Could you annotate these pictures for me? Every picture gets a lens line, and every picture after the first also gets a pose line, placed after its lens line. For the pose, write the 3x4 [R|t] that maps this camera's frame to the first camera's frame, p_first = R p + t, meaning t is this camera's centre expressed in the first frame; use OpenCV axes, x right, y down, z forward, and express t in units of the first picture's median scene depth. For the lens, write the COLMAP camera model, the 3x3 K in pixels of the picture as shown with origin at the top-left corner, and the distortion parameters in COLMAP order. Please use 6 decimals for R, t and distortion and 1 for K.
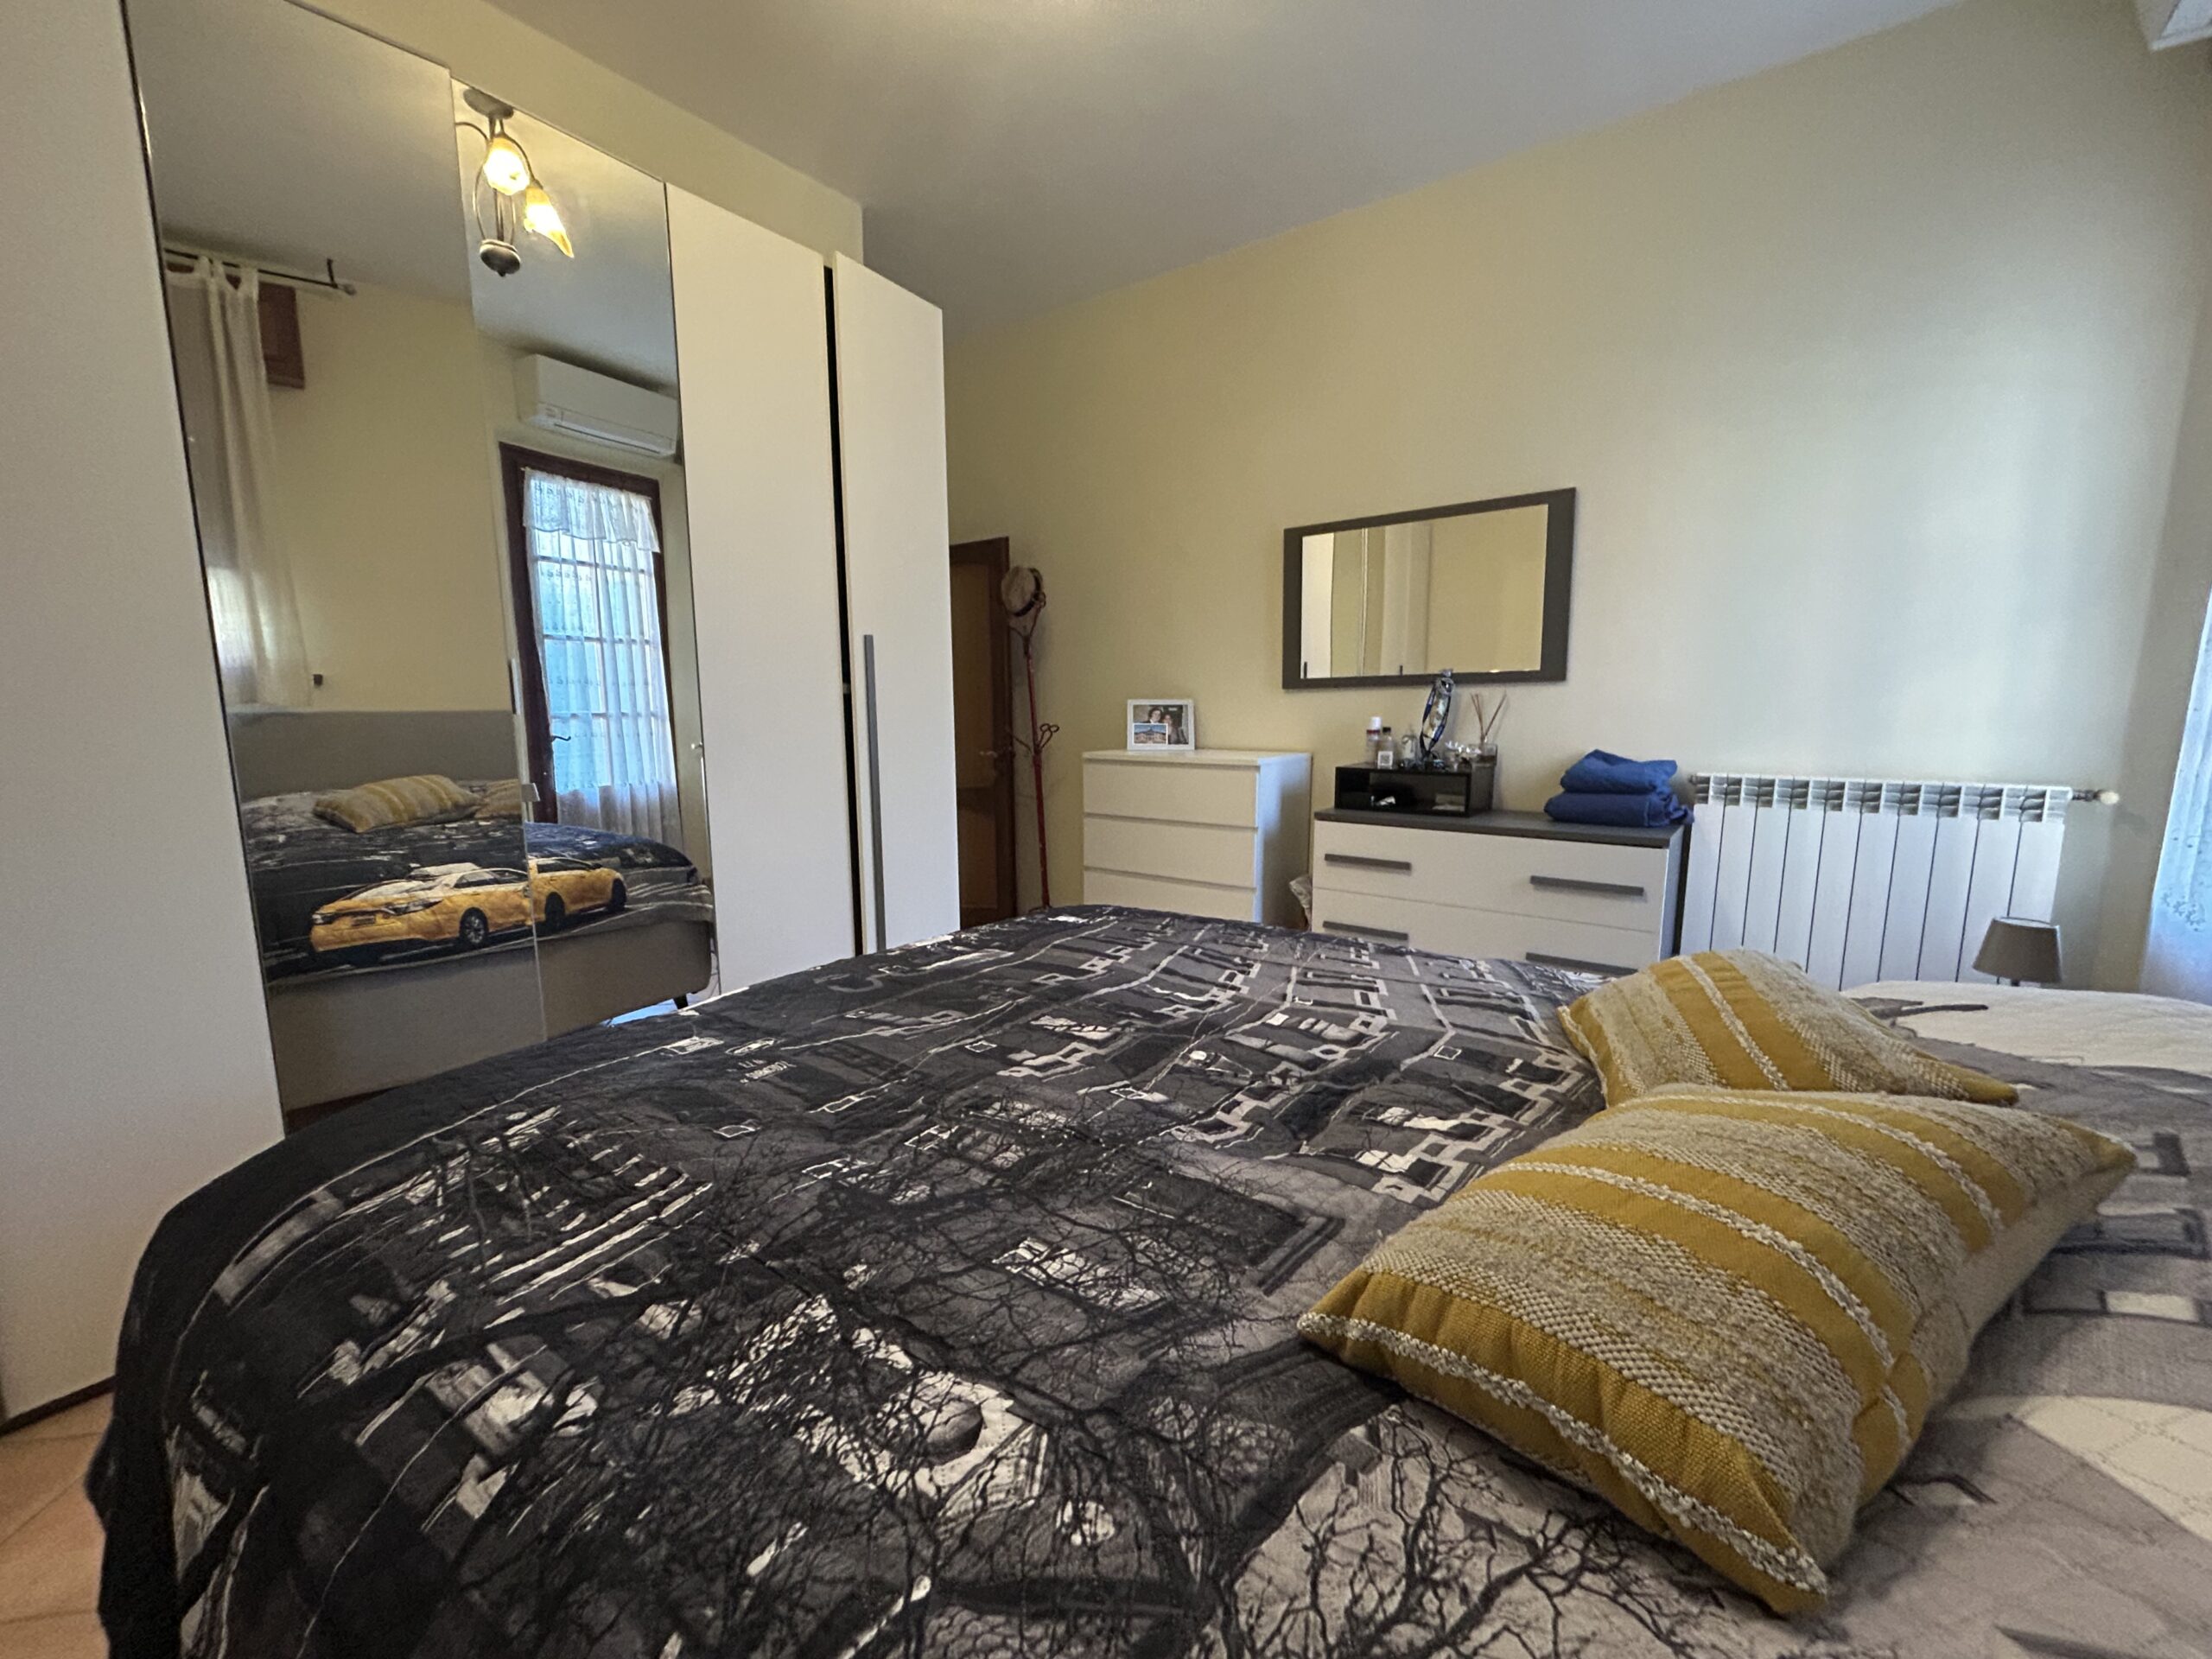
lens RADIAL K [[891.4, 0, 1098.4], [0, 891.4, 830.4], [0, 0, 1]] dist [0.000328, 0.000053]
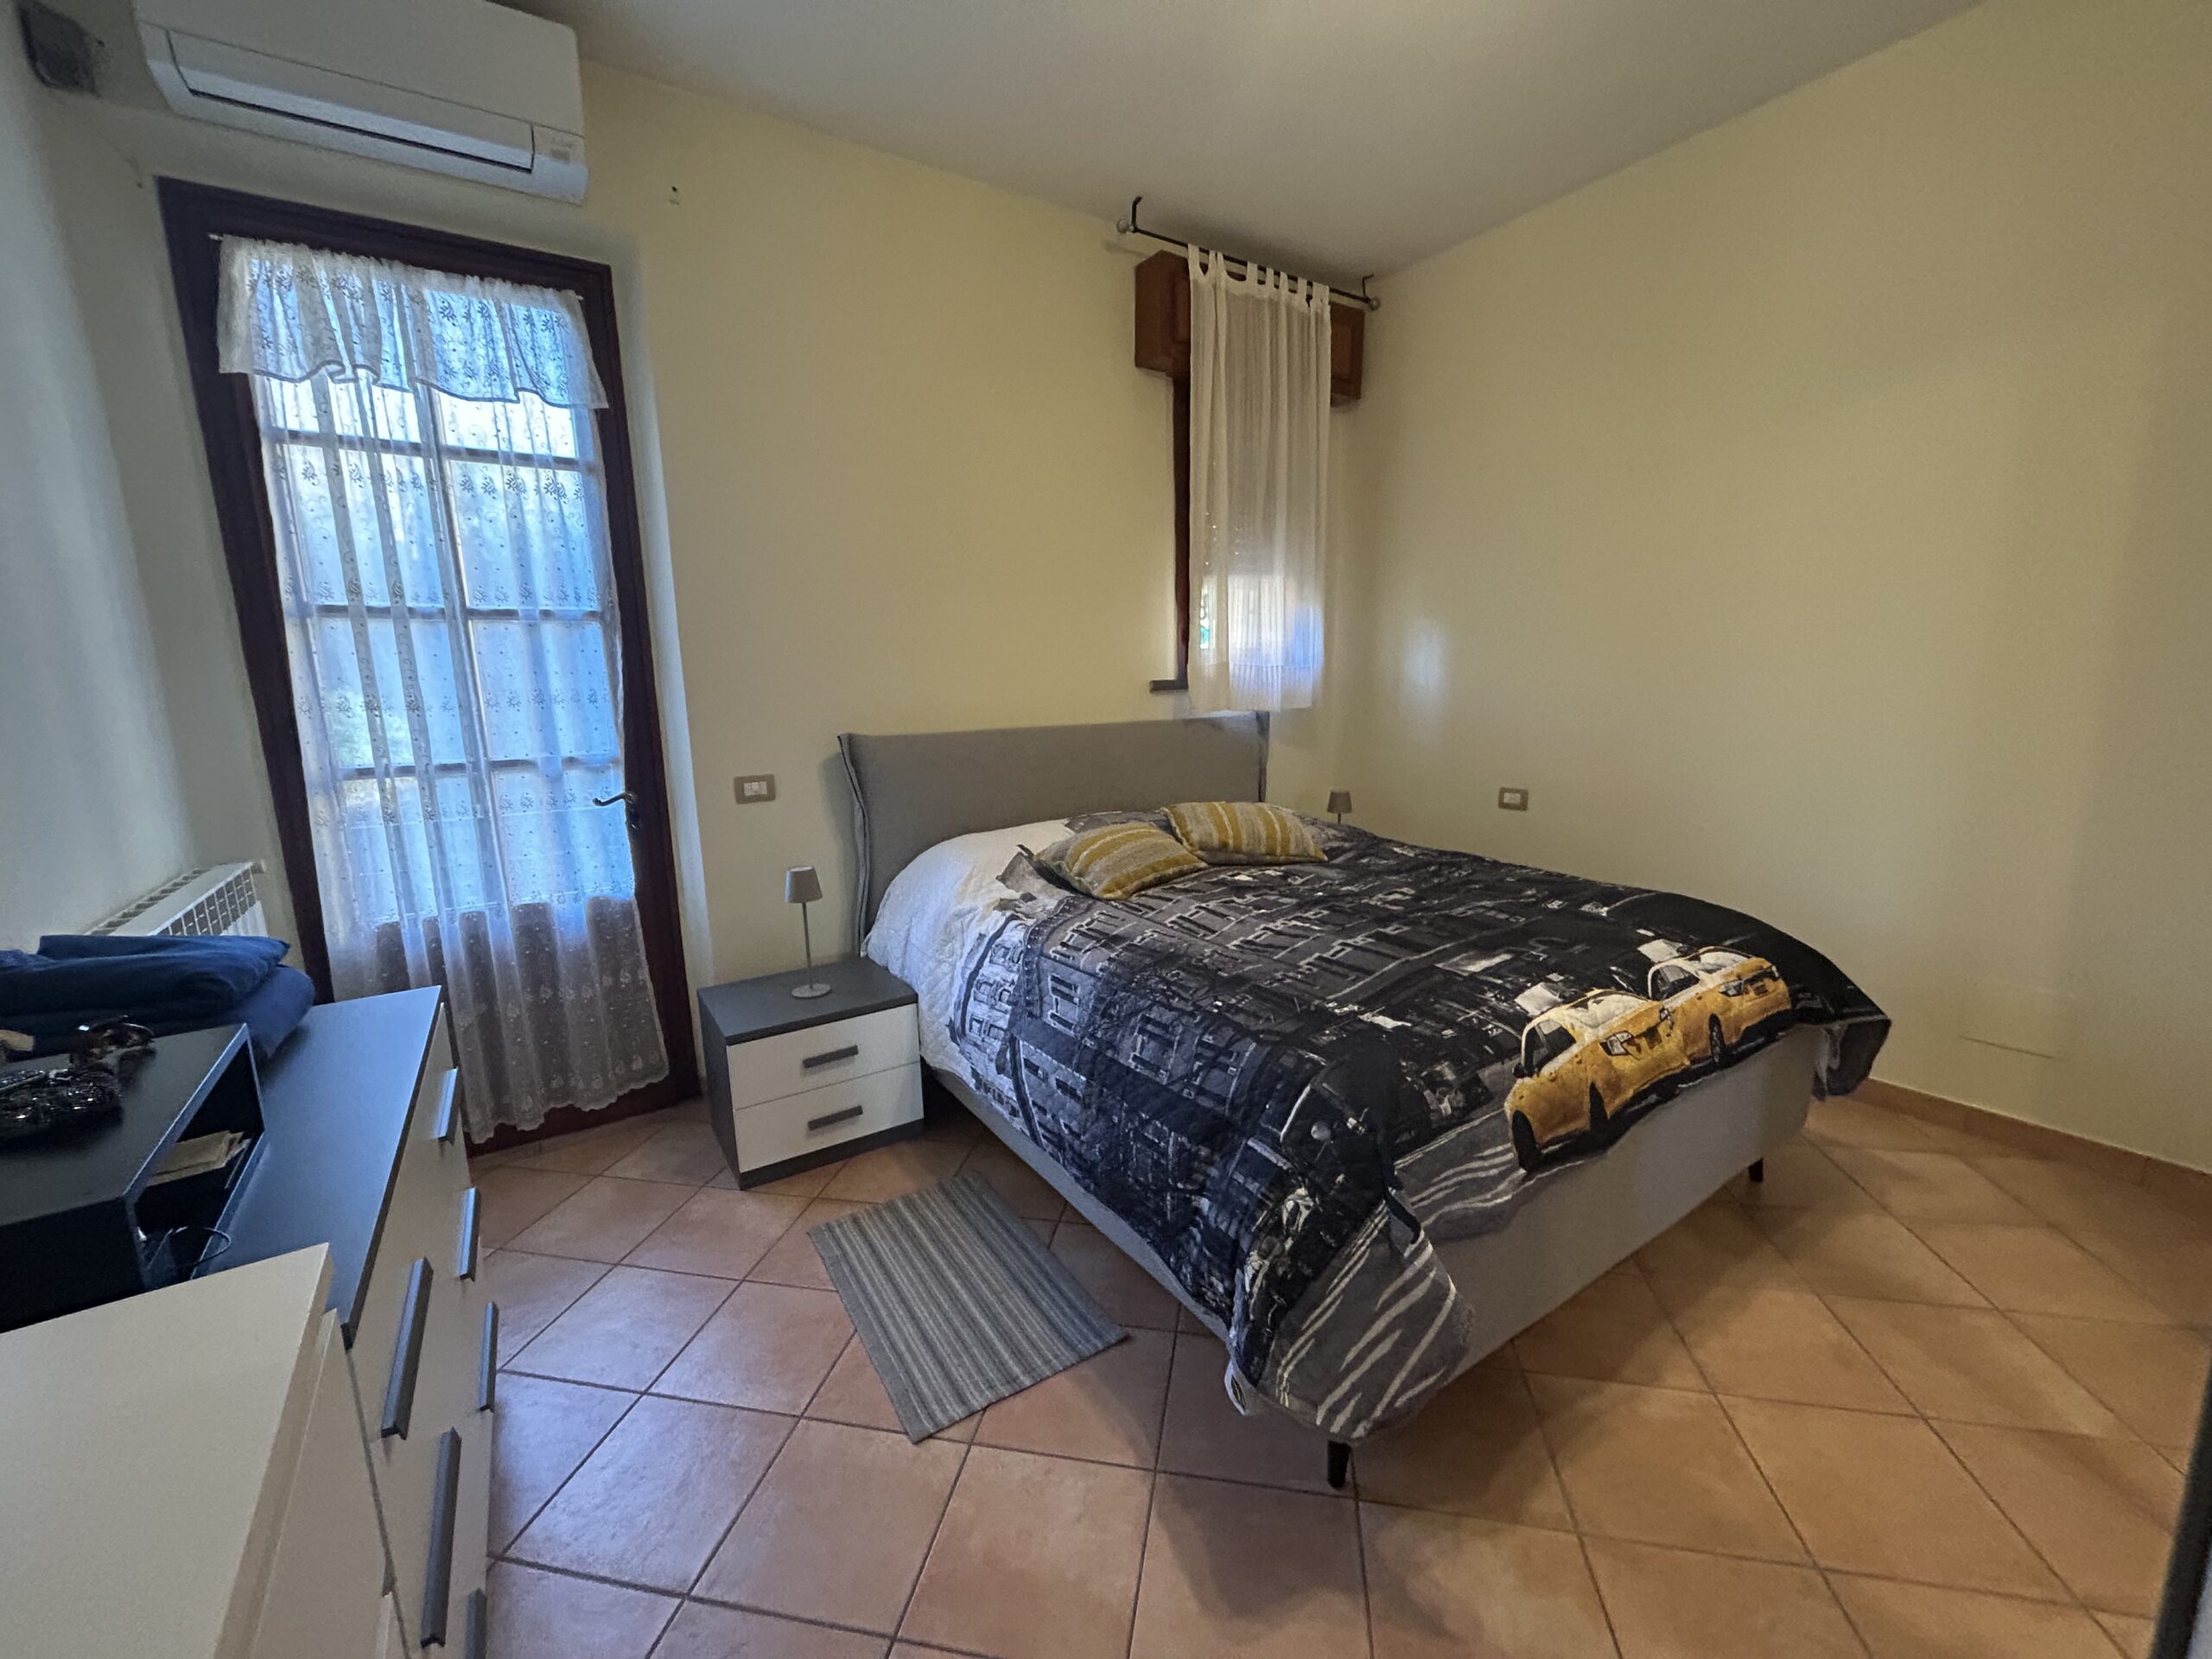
lens RADIAL K [[894.8, 0, 1099.6], [0, 894.8, 829.3], [0, 0, 1]] dist [-0.000043, 0.000084]
pose [[-0.943815, -0.026010, 0.329450, -0.061373], [0.080147, 0.949122, 0.304540, -0.388165], [-0.320609, 0.313833, -0.893710, 2.017427]]
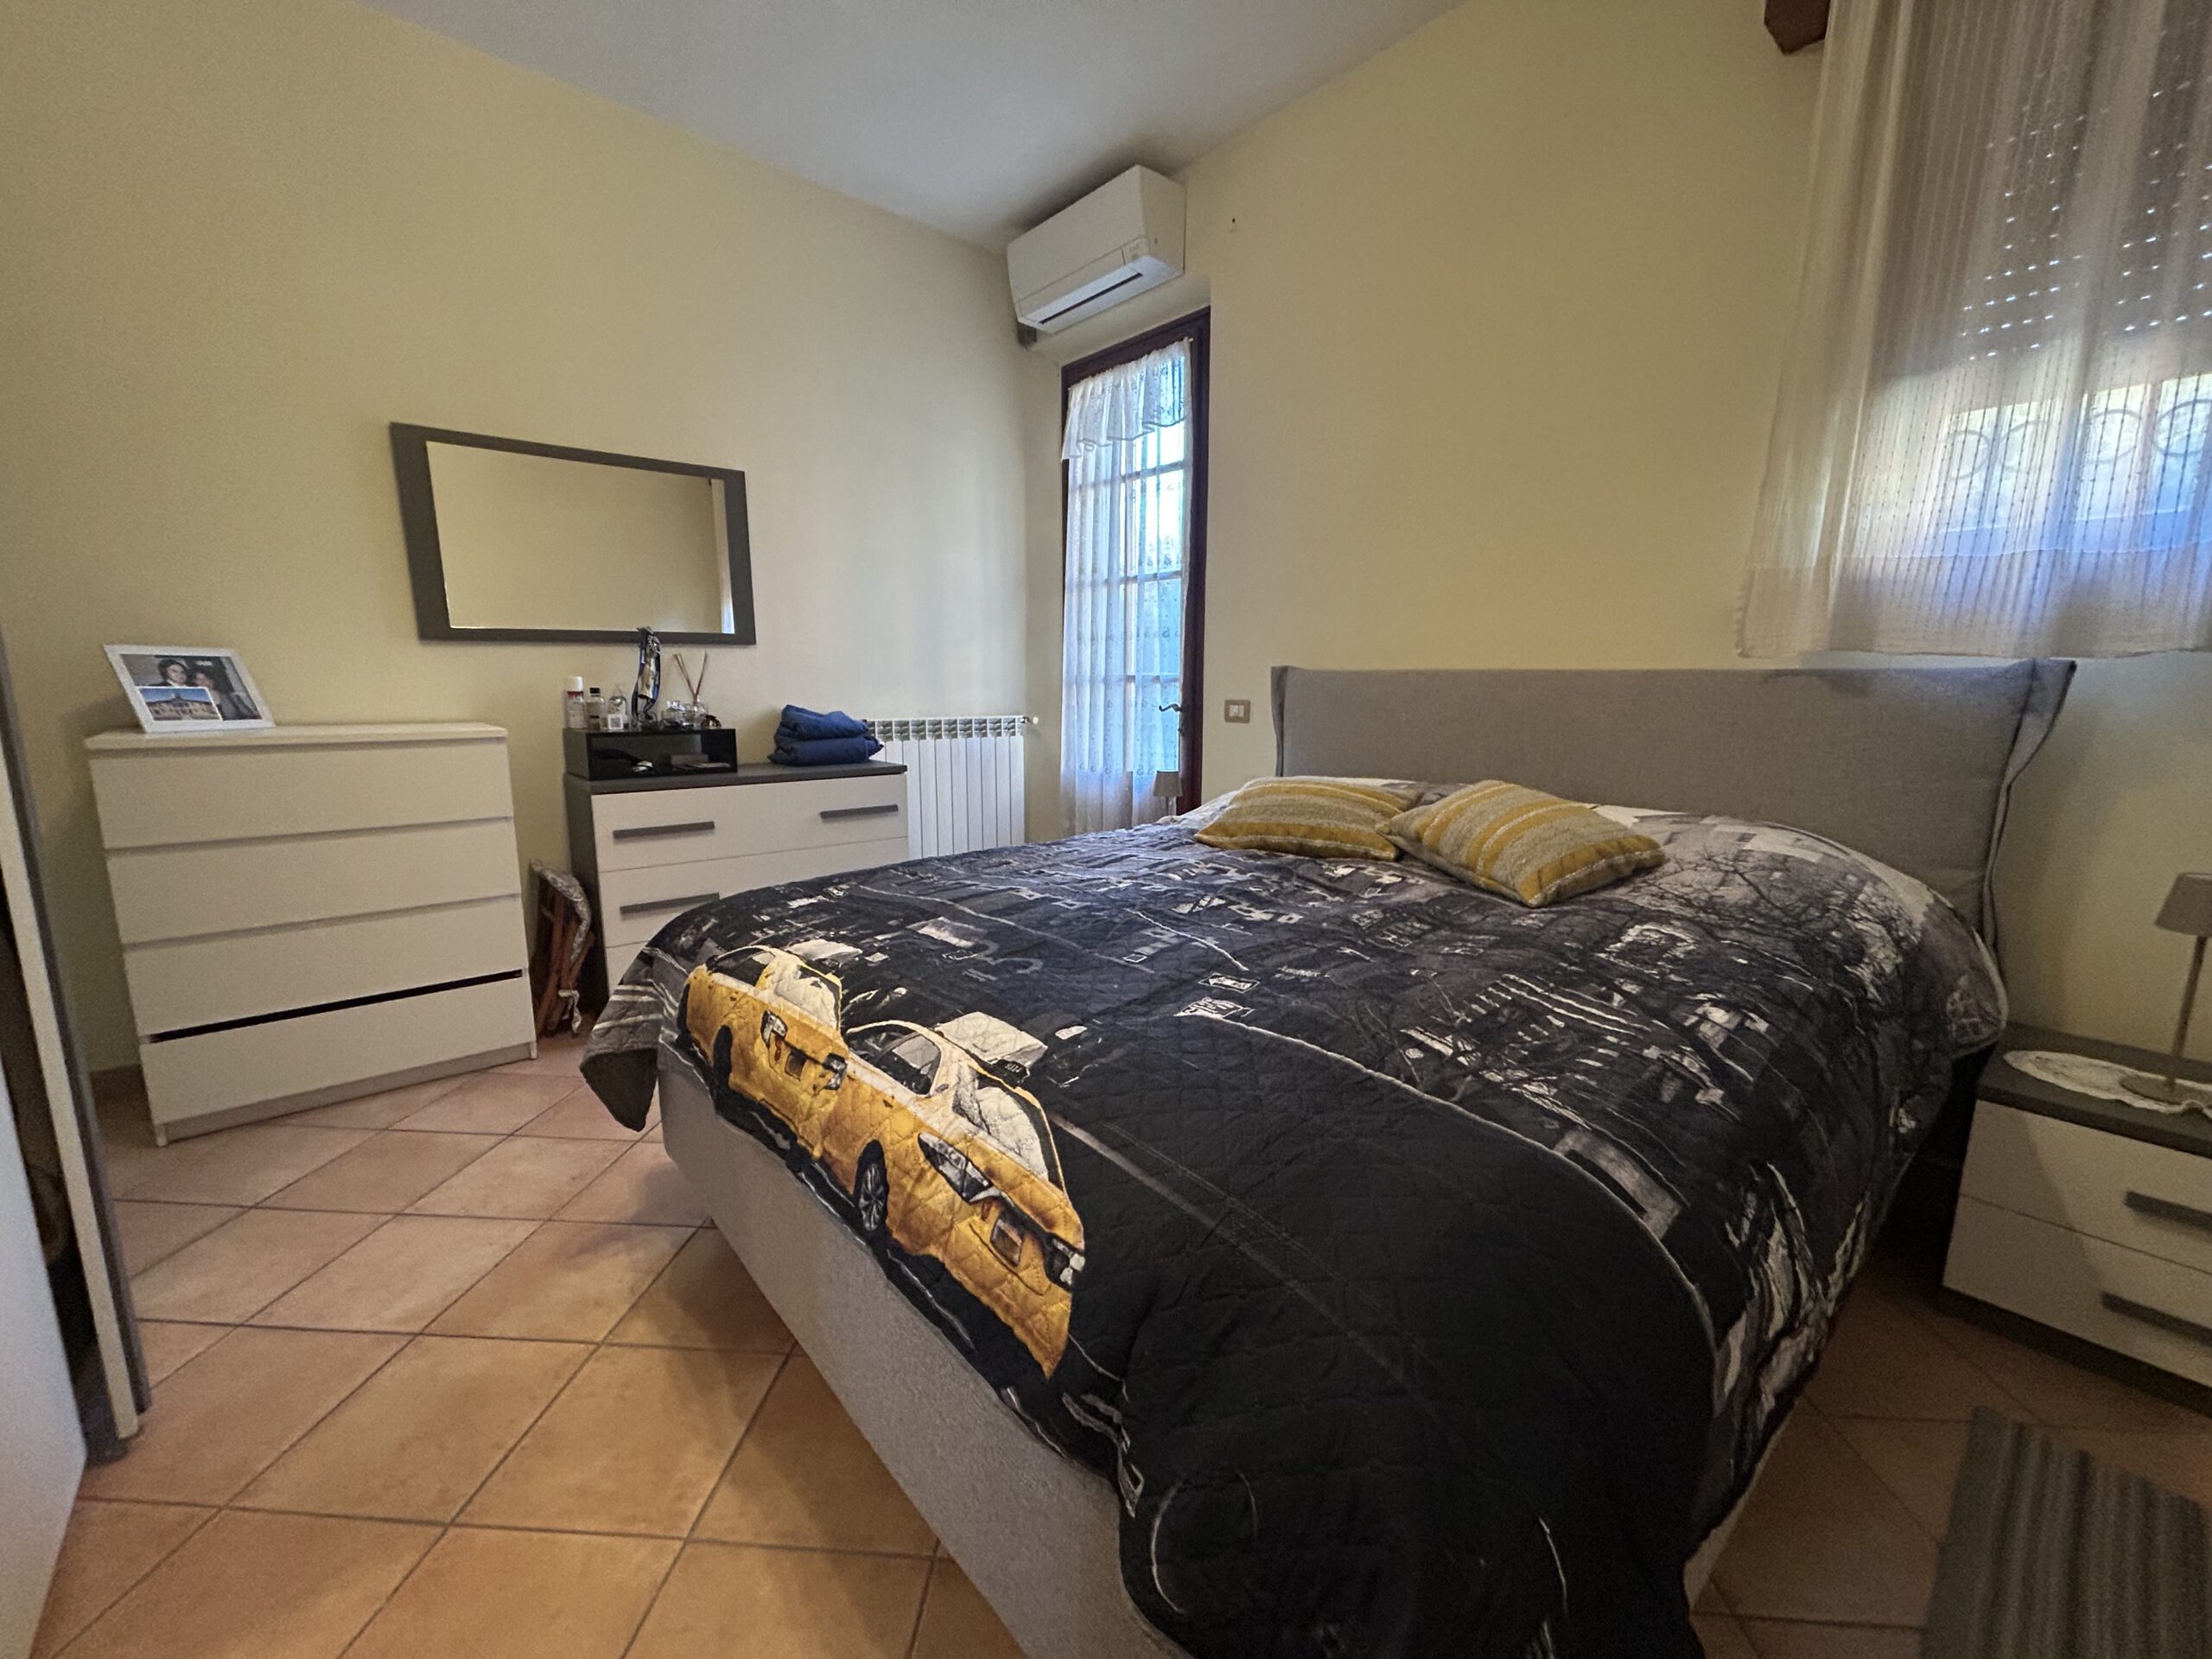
lens RADIAL K [[891.4, 0, 1098.4], [0, 891.4, 830.4], [0, 0, 1]] dist [0.000328, 0.000053]
pose [[0.203722, -0.157097, 0.966342, -0.899549], [0.133729, 0.982256, 0.131492, -0.047269], [-0.969852, 0.102441, 0.221116, 0.611984]]
